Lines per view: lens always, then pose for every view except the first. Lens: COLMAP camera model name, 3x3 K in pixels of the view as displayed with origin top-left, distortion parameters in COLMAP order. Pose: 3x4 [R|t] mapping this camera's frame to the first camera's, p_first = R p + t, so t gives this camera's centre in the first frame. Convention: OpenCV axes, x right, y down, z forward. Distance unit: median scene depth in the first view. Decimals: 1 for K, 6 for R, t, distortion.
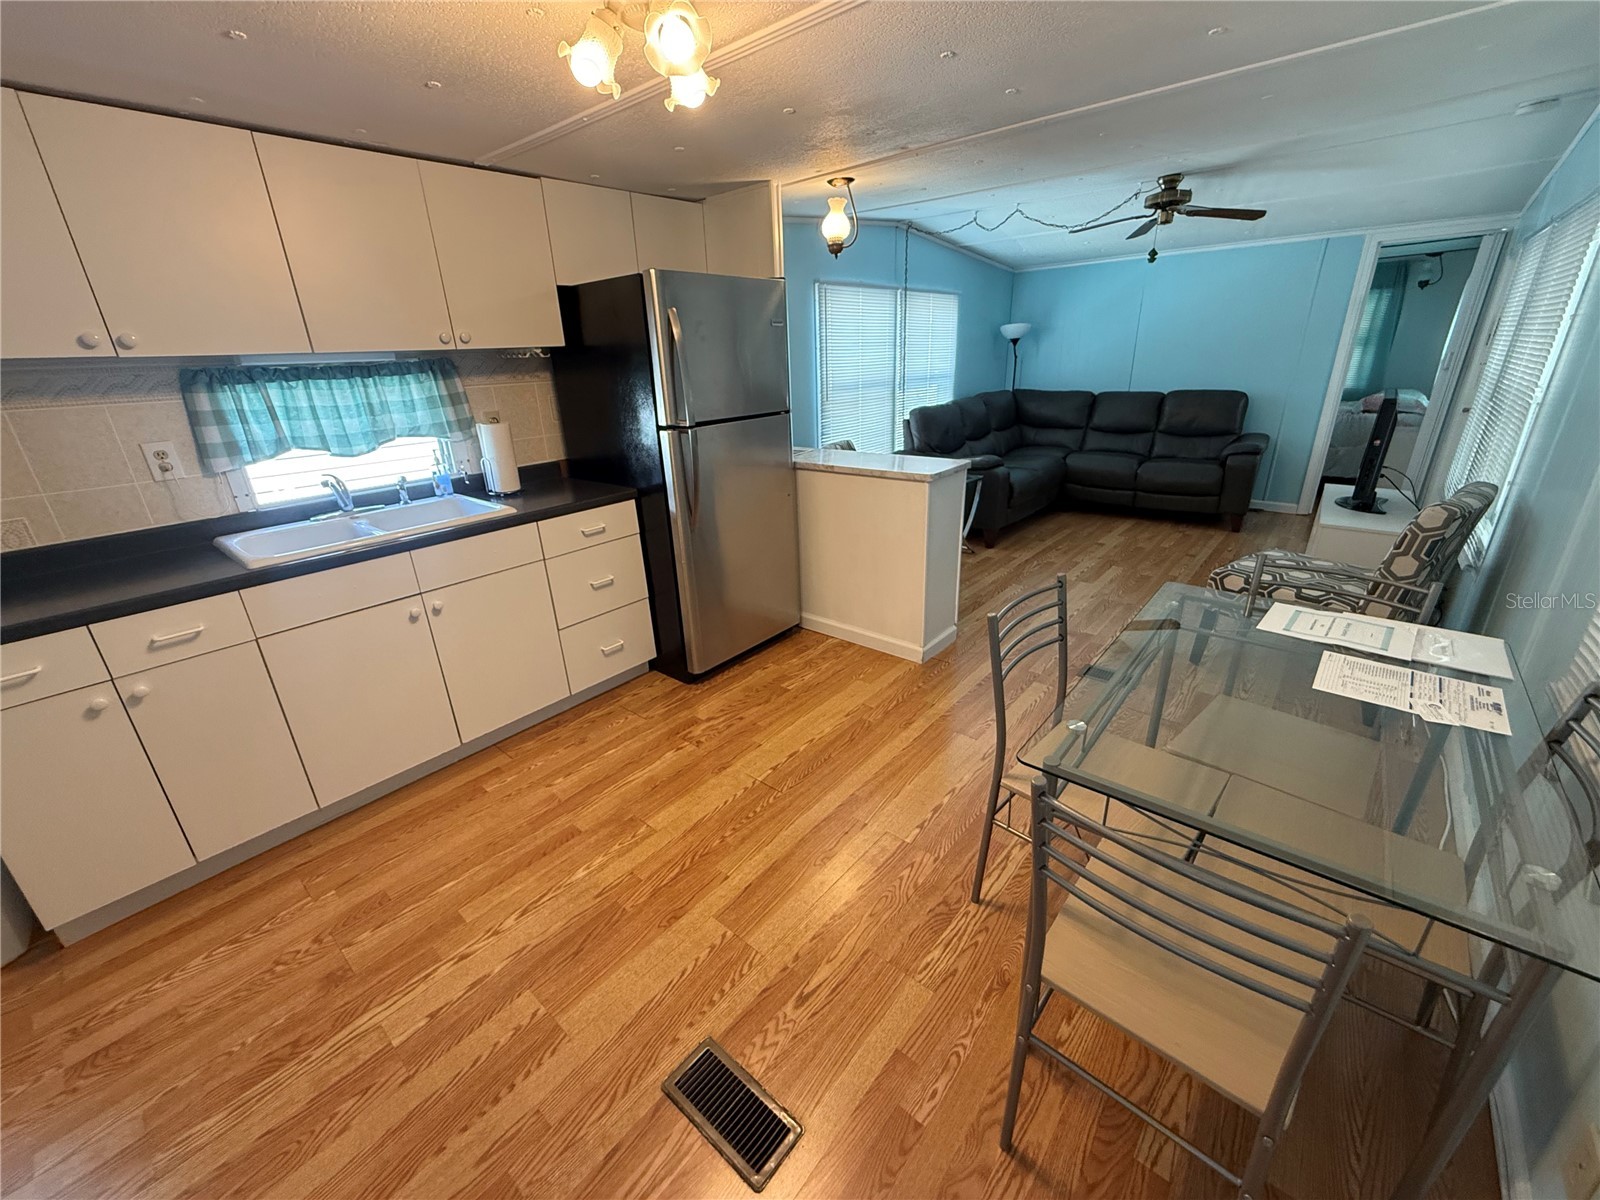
lens RADIAL K [[639.1, 0, 796.9], [0, 639.1, 600.4], [0, 0, 1]] dist [-0.002067, 0.000458]
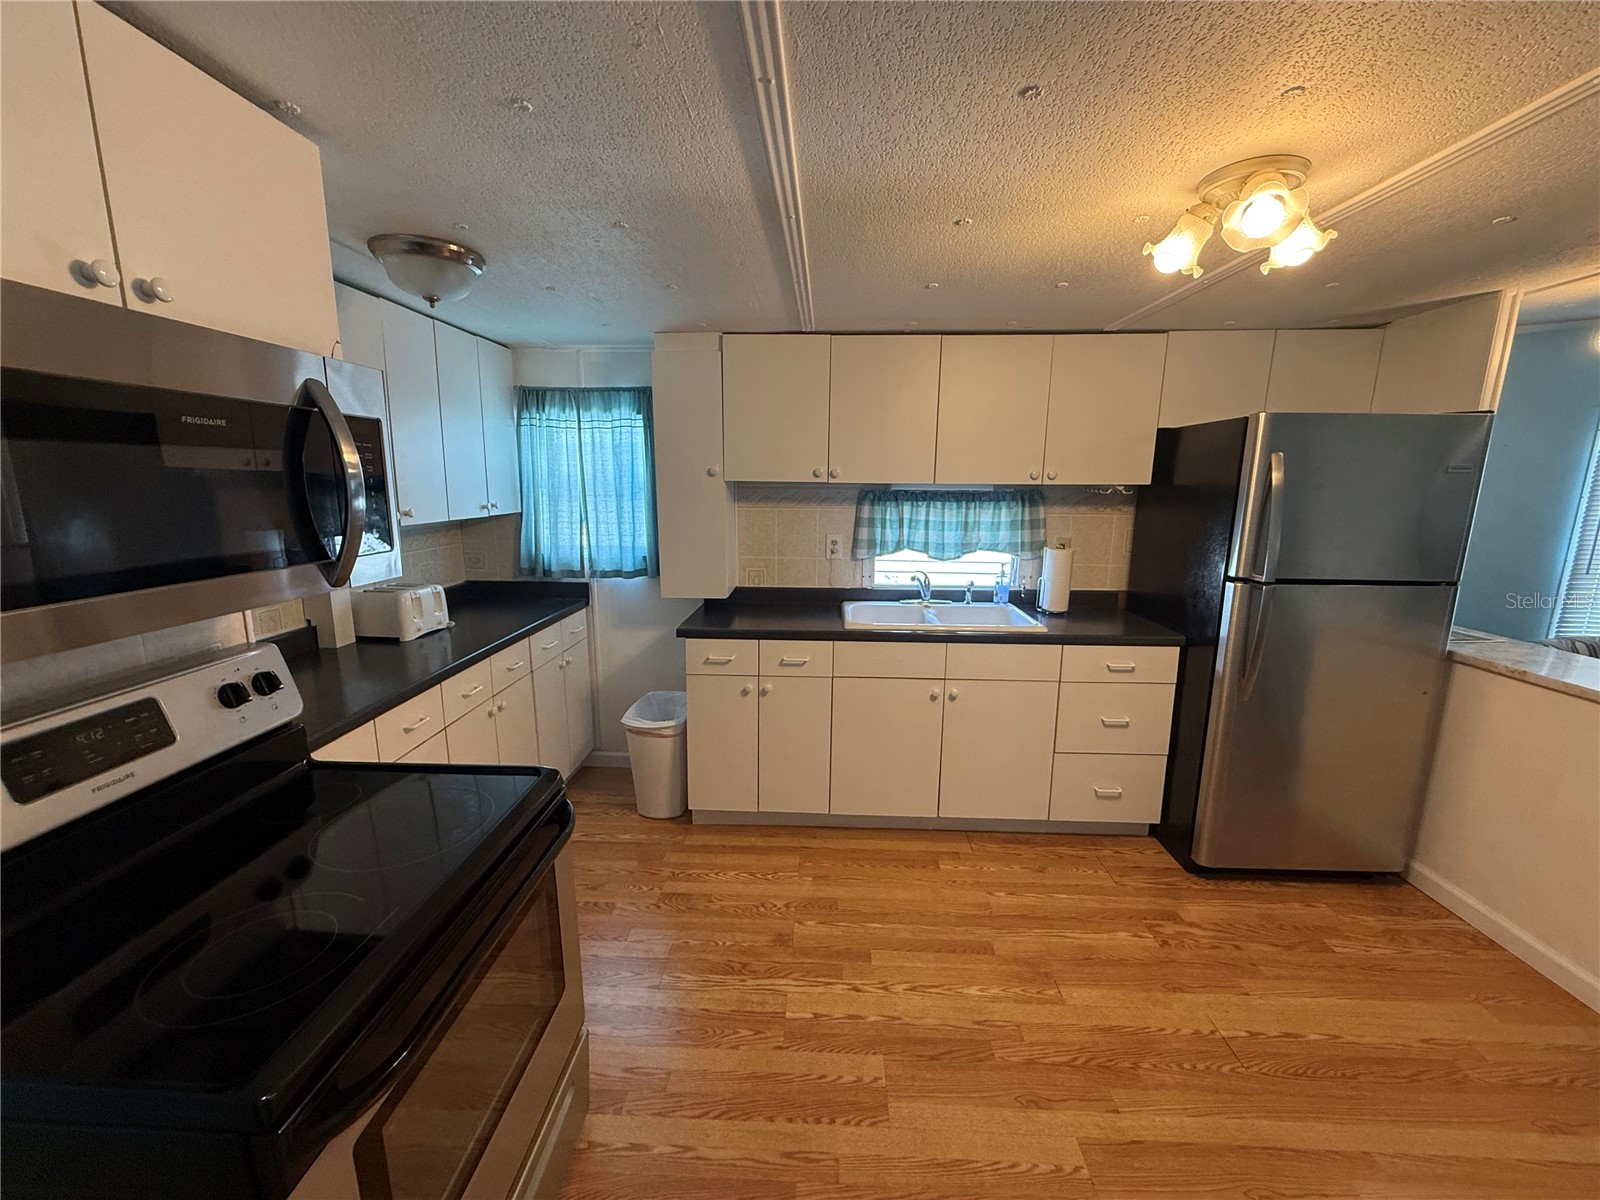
lens RADIAL K [[639.1, 0, 794.7], [0, 639.1, 601.6], [0, 0, 1]] dist [-0.002067, 0.000458]
pose [[0.610445, 0.191000, -0.768685, 0.120081], [-0.314832, 0.949041, -0.014206, -0.041144], [0.726800, 0.250679, 0.639470, 0.001977]]
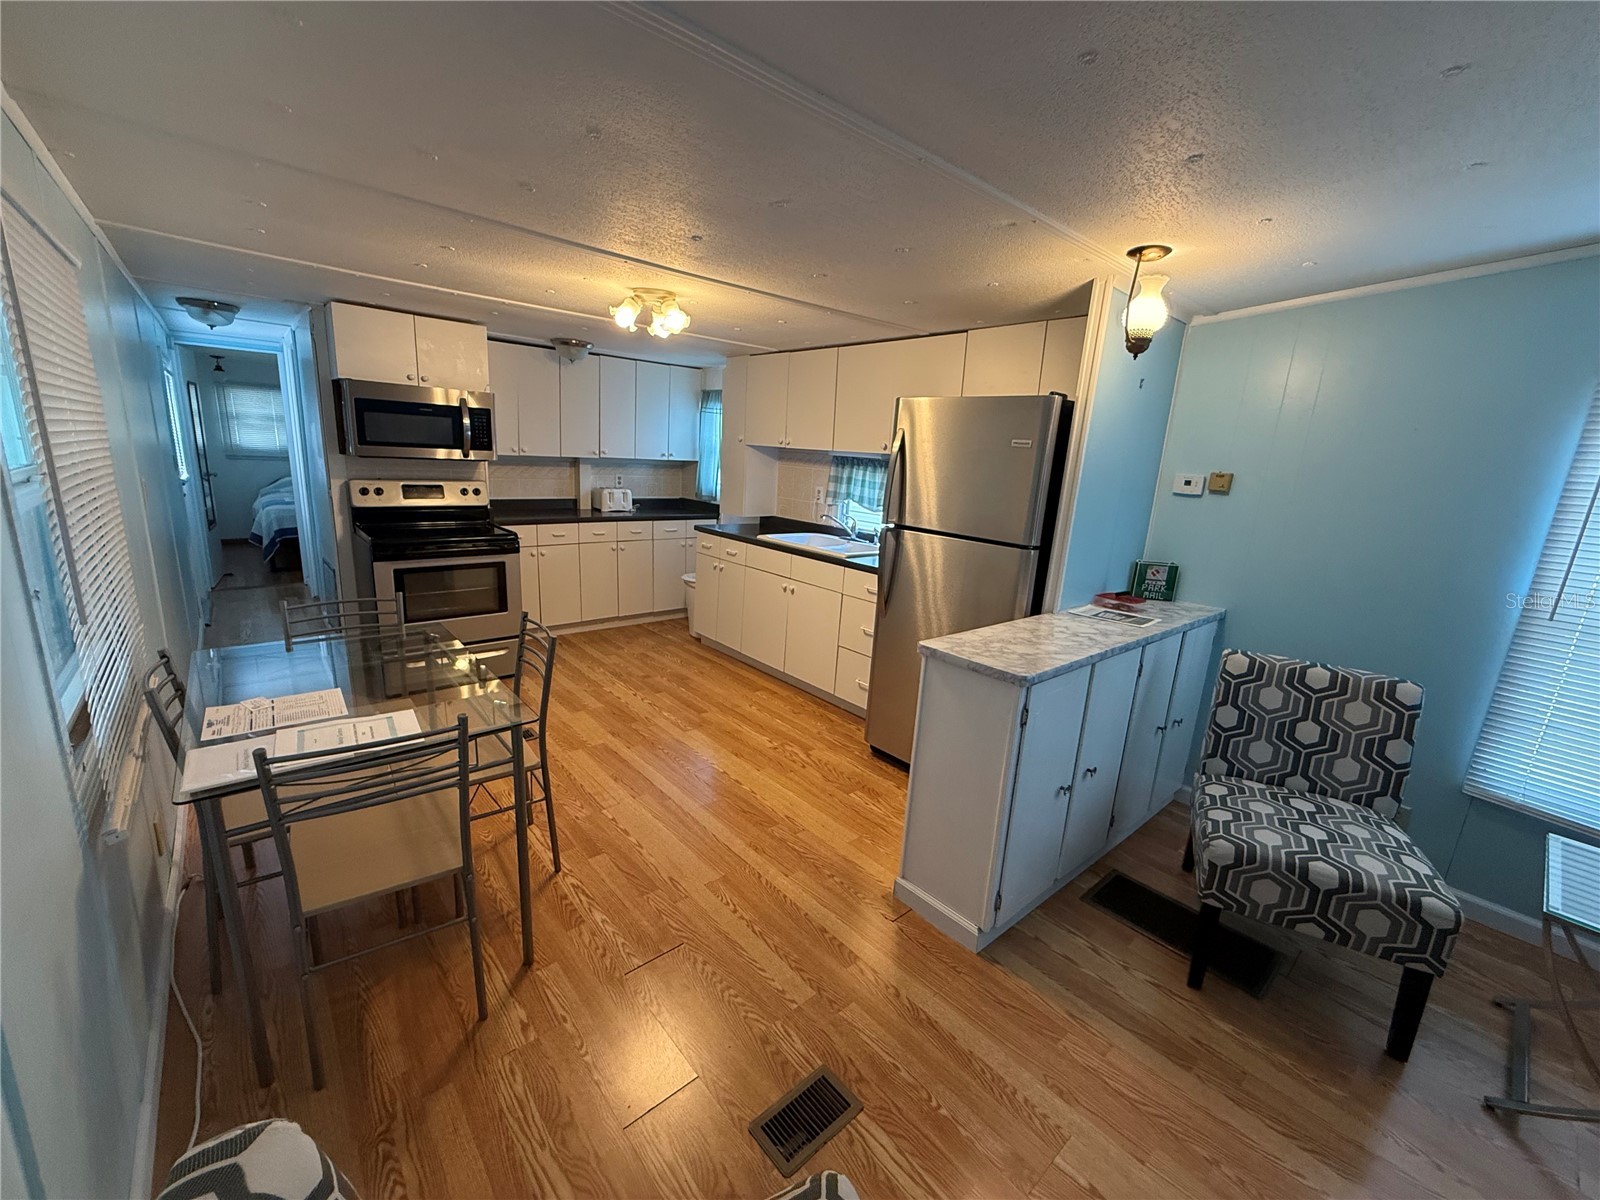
lens RADIAL K [[639.1, 0, 794.9], [0, 639.1, 602.4], [0, 0, 1]] dist [-0.002067, 0.000458]
pose [[-0.156527, 0.259078, -0.953089, 1.092490], [-0.406039, 0.862787, 0.301216, -0.479430], [0.900351, 0.434139, -0.029853, 1.049240]]
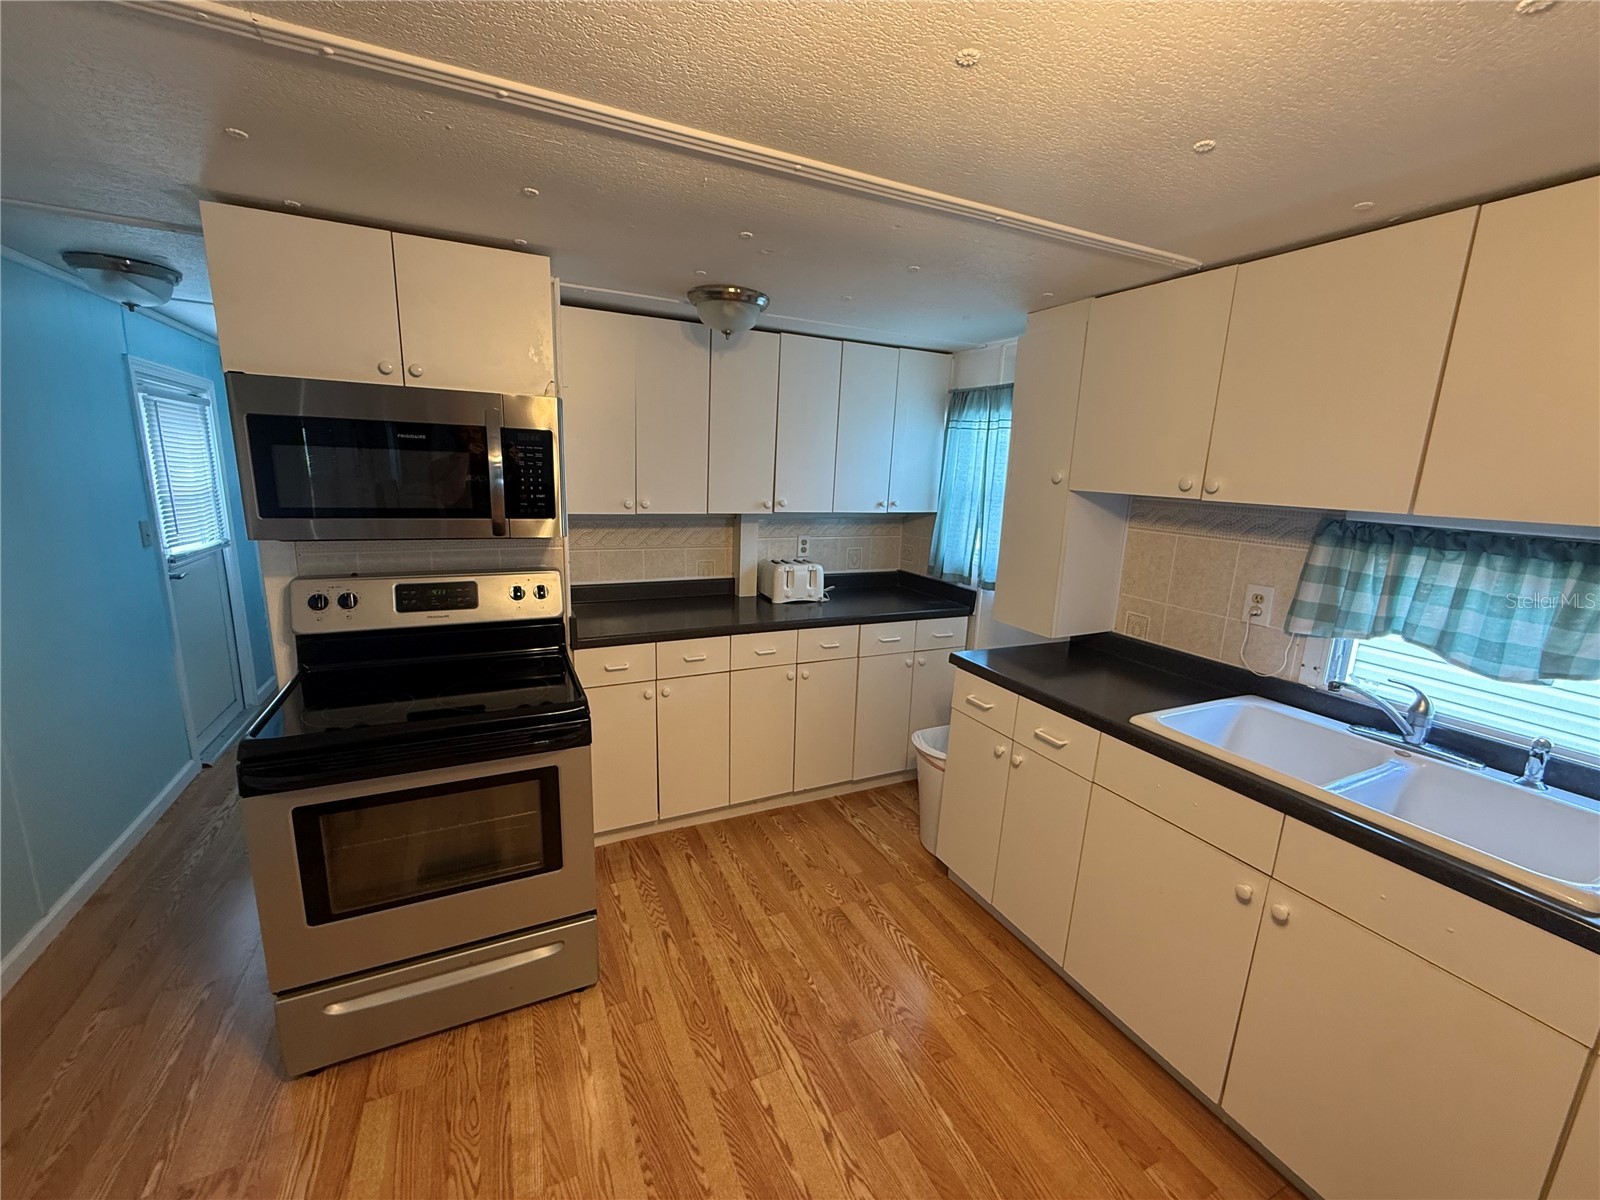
lens RADIAL K [[639.1, 0, 794.1], [0, 639.1, 598.0], [0, 0, 1]] dist [-0.002067, 0.000458]
pose [[-0.409393, 0.209182, -0.888054, 0.102978], [-0.350251, 0.862744, 0.364687, -0.301376], [0.842450, 0.460342, -0.279935, 0.623774]]
